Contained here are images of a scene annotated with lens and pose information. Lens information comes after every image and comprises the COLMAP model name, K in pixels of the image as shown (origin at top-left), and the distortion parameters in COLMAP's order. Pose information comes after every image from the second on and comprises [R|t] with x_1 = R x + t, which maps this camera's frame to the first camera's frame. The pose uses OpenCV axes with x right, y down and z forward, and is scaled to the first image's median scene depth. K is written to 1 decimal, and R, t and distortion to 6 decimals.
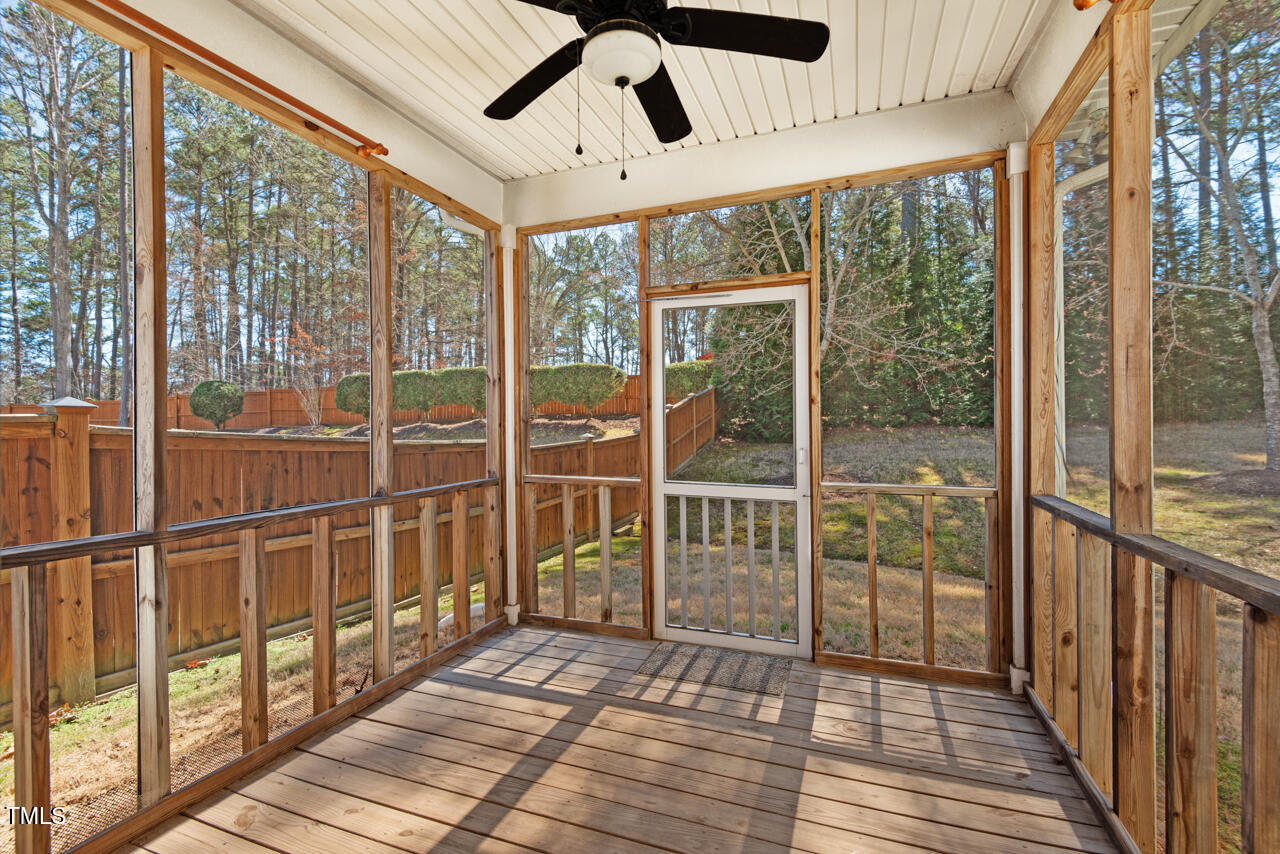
lens RADIAL K [[577.3, 0, 640.6], [0, 577.3, 423.3], [0, 0, 1]] dist [0.023534, -0.013008]
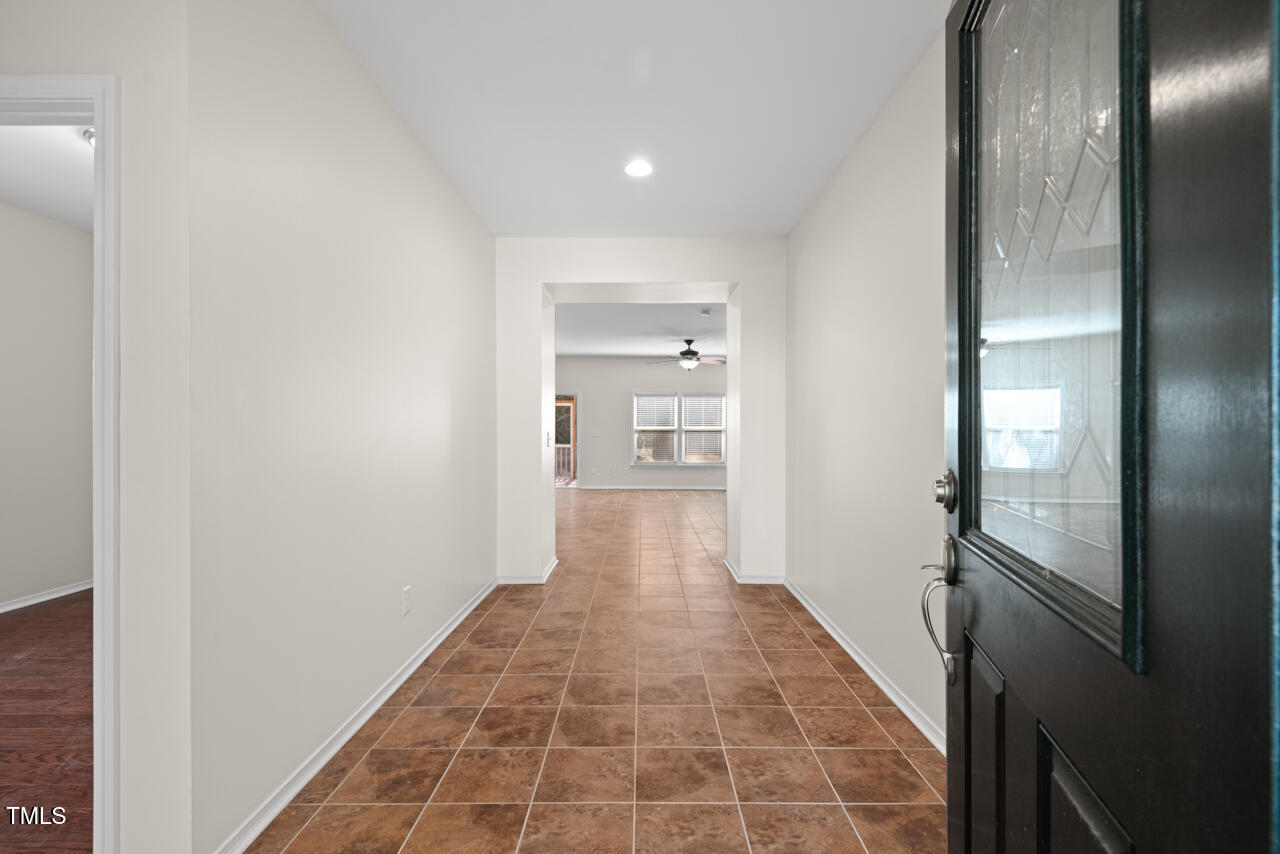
lens RADIAL K [[577.3, 0, 648.0], [0, 577.3, 426.8], [0, 0, 1]] dist [0.023534, -0.013008]
pose [[0.933962, 0.002927, 0.357360, -0.823871], [-0.001546, 0.999990, -0.004150, -0.015802], [-0.357369, 0.003323, 0.933957, -3.613001]]
